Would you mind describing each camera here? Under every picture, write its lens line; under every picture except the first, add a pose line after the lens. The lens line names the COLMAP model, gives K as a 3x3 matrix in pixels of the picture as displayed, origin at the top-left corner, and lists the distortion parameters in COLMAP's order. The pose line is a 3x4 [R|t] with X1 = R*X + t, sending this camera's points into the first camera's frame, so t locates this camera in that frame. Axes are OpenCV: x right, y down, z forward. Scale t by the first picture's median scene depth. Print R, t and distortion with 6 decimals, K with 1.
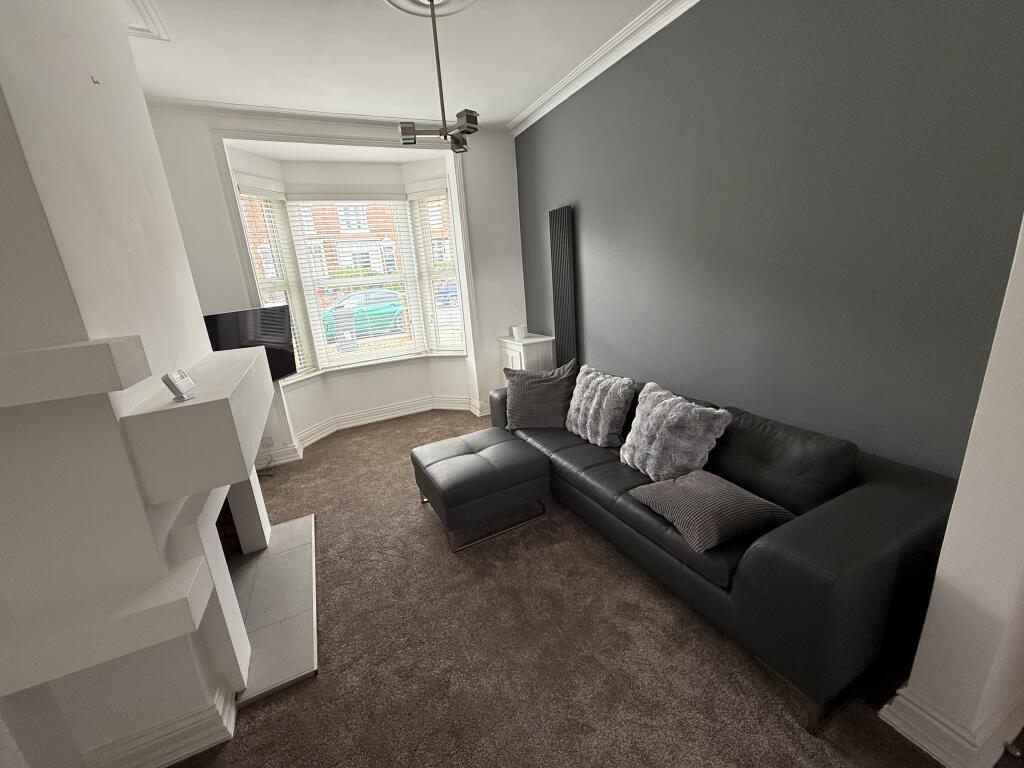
lens RADIAL K [[409.2, 0, 510.7], [0, 409.2, 383.7], [0, 0, 1]] dist [0.001786, 0.000187]
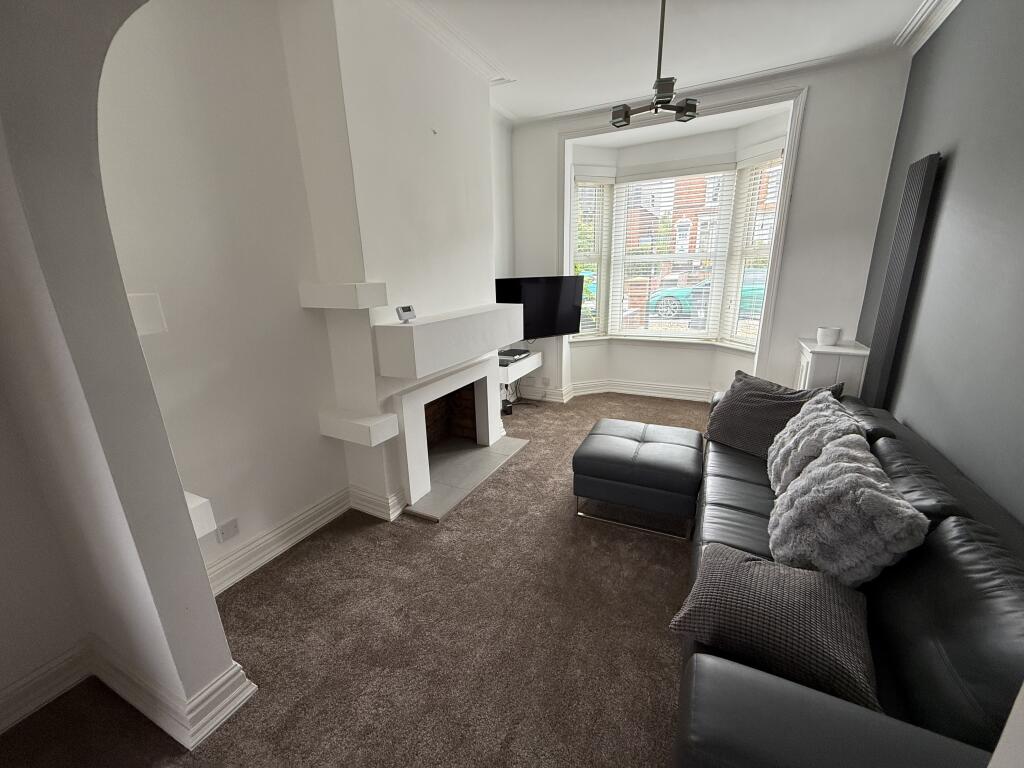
lens RADIAL K [[409.2, 0, 510.7], [0, 409.2, 383.7], [0, 0, 1]] dist [0.001786, 0.000187]
pose [[0.598988, 0.275538, -0.751859, 0.368674], [-0.231037, 0.958472, 0.167195, -0.048059], [0.766704, 0.073559, 0.637772, 0.118119]]
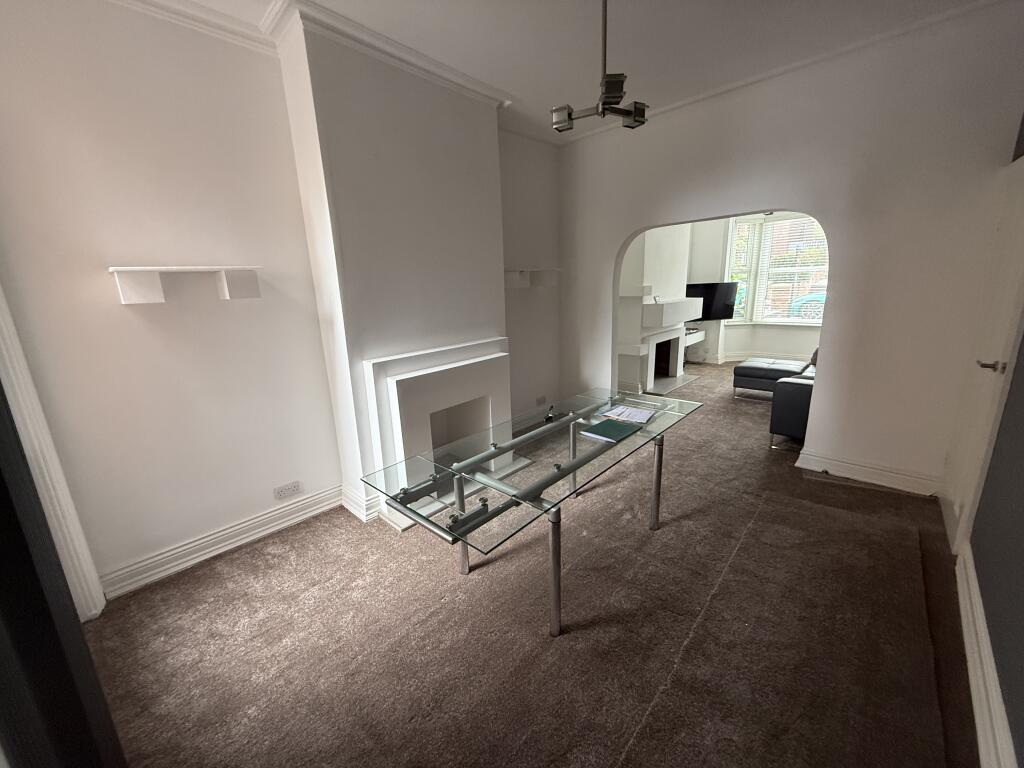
lens RADIAL K [[409.2, 0, 510.7], [0, 409.2, 383.7], [0, 0, 1]] dist [0.001786, 0.000187]
pose [[0.350139, 0.286823, -0.891704, 1.079988], [-0.236850, 0.948140, 0.211974, 0.120639], [0.906259, 0.136980, 0.399915, -0.768733]]
